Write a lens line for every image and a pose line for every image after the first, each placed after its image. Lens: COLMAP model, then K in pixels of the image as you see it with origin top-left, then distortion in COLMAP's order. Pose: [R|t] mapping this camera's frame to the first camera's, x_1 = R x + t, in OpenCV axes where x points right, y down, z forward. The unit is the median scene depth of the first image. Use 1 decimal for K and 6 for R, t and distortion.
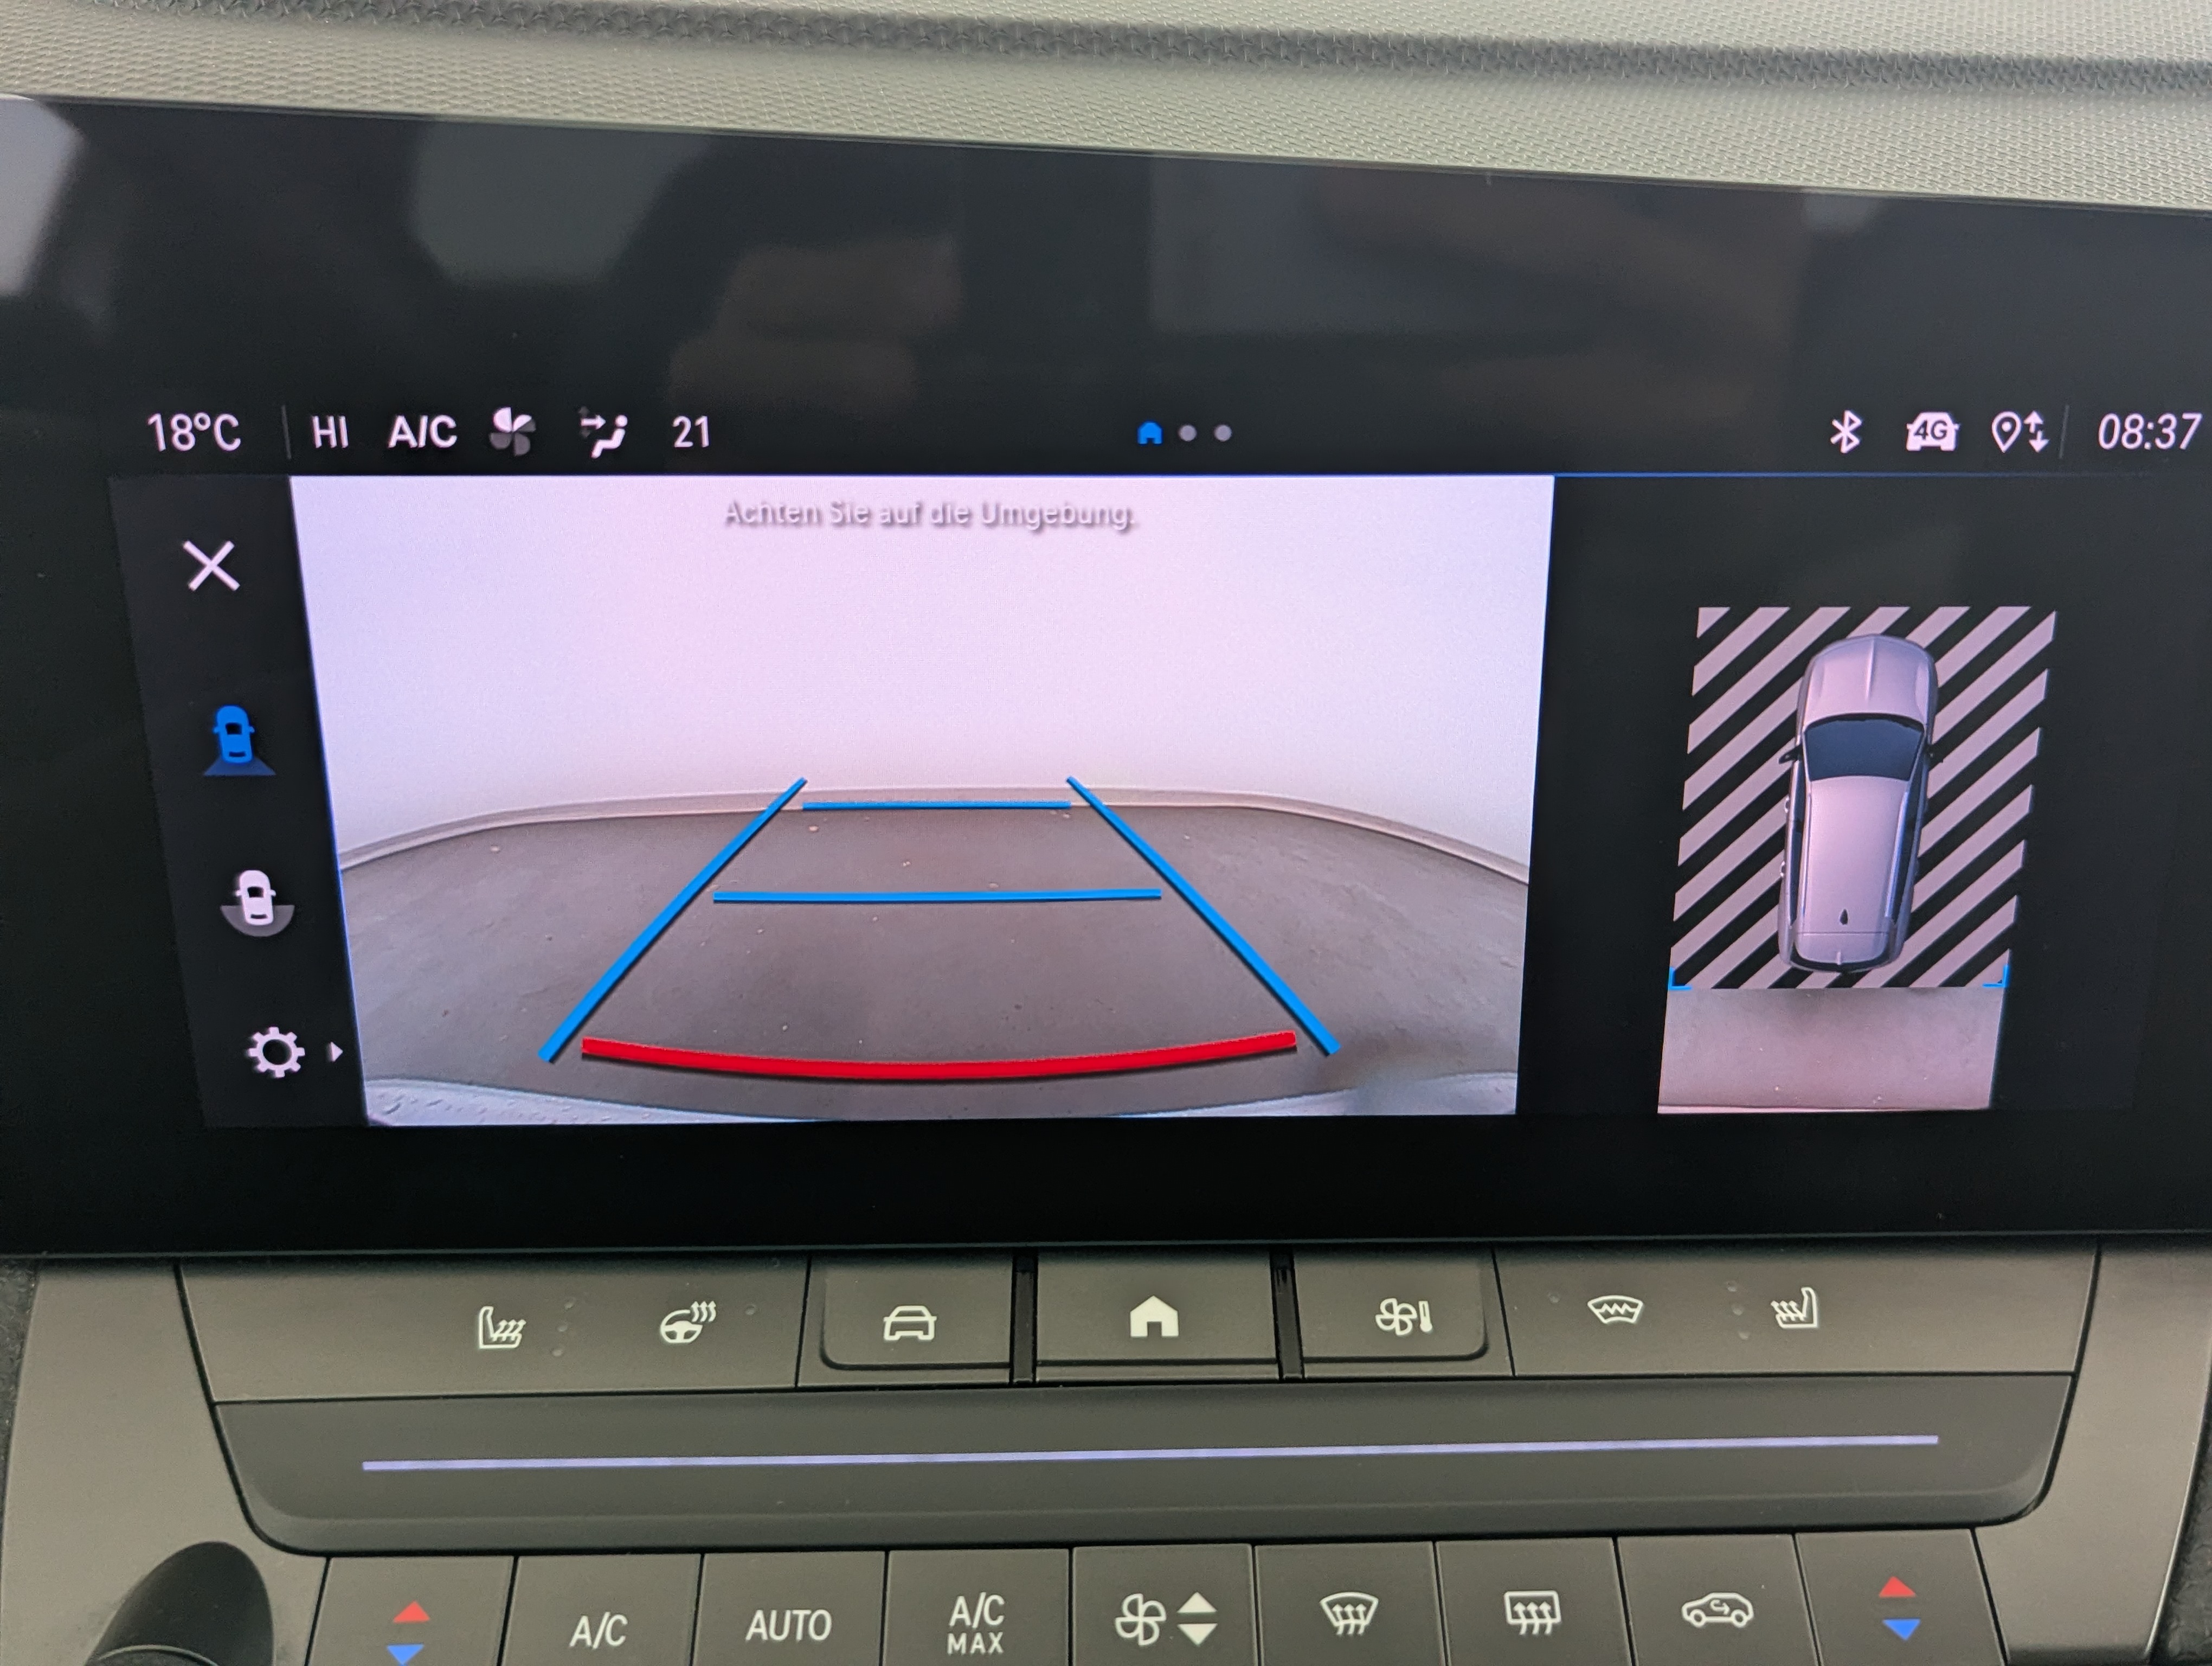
lens RADIAL K [[2052.1, 0, 1120.2], [0, 2052.1, 813.1], [0, 0, 1]] dist [0.041762, 0.000000]
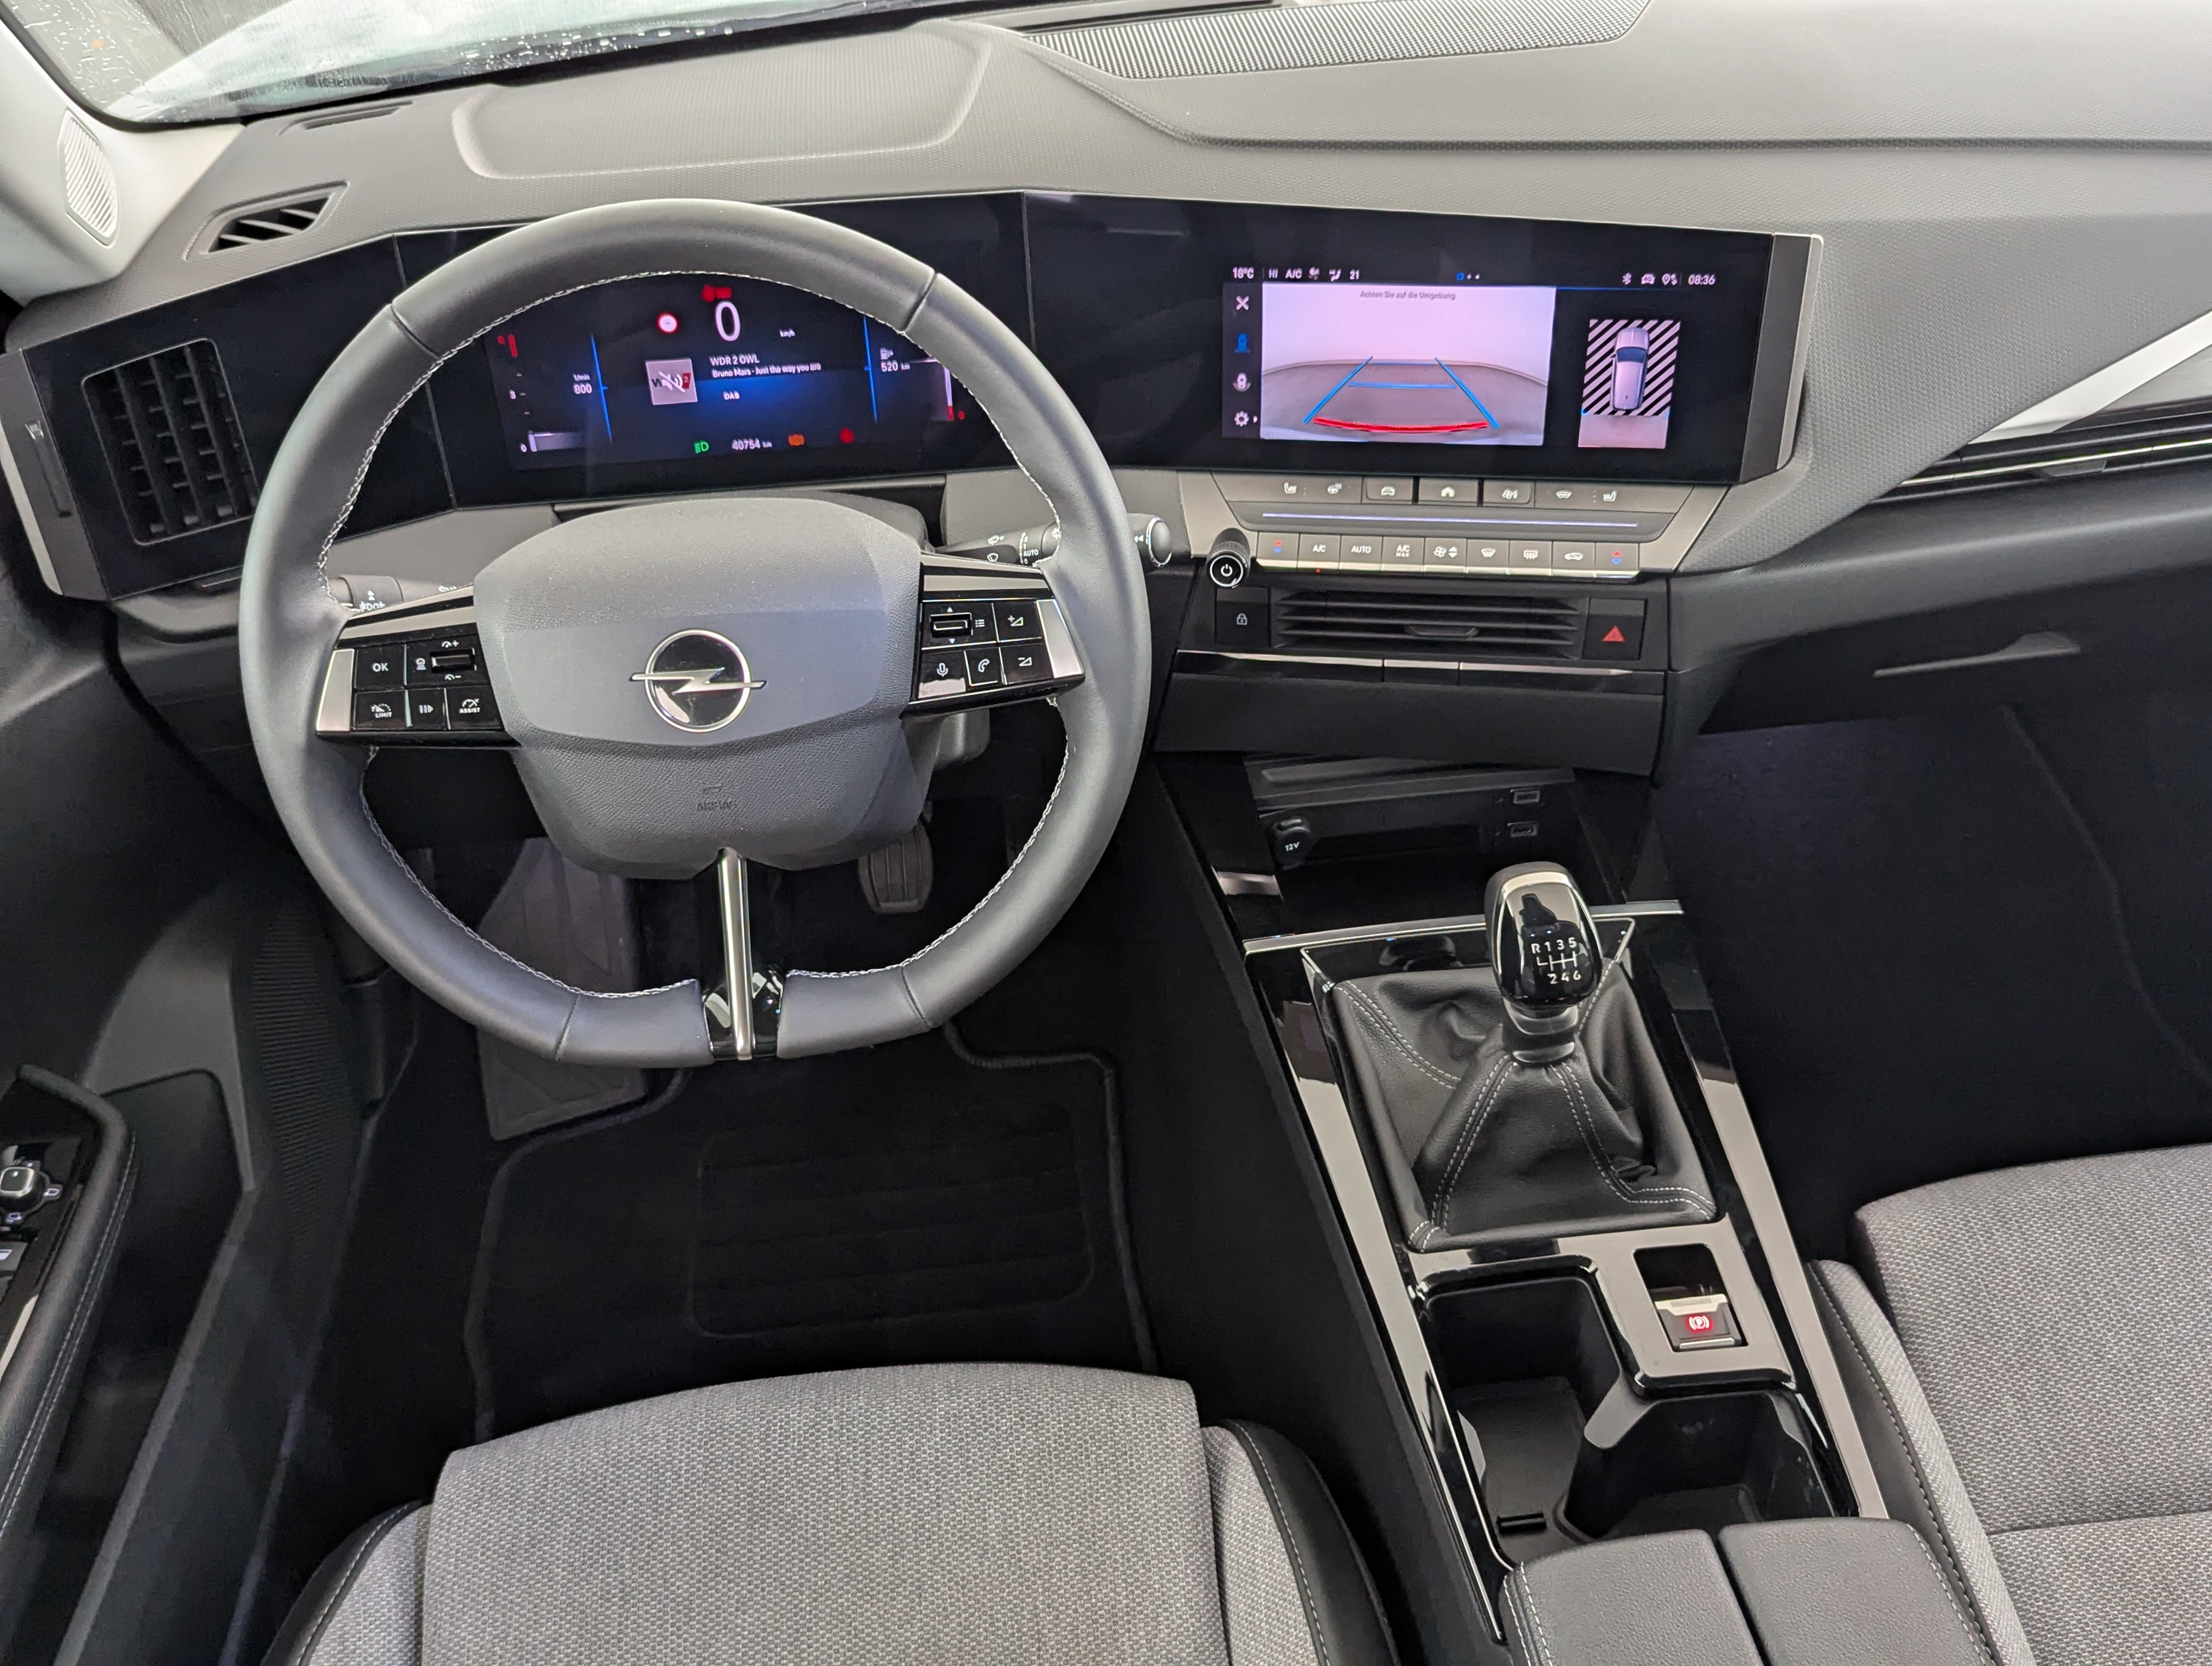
lens RADIAL K [[2052.1, 0, 1109.4], [0, 2052.1, 800.7], [0, 0, 1]] dist [0.041762, 0.000000]
pose [[0.986840, 0.060649, -0.149893, 0.002078], [-0.027253, 0.976118, 0.215526, -0.021681], [0.159385, -0.208605, 0.964925, -3.400171]]
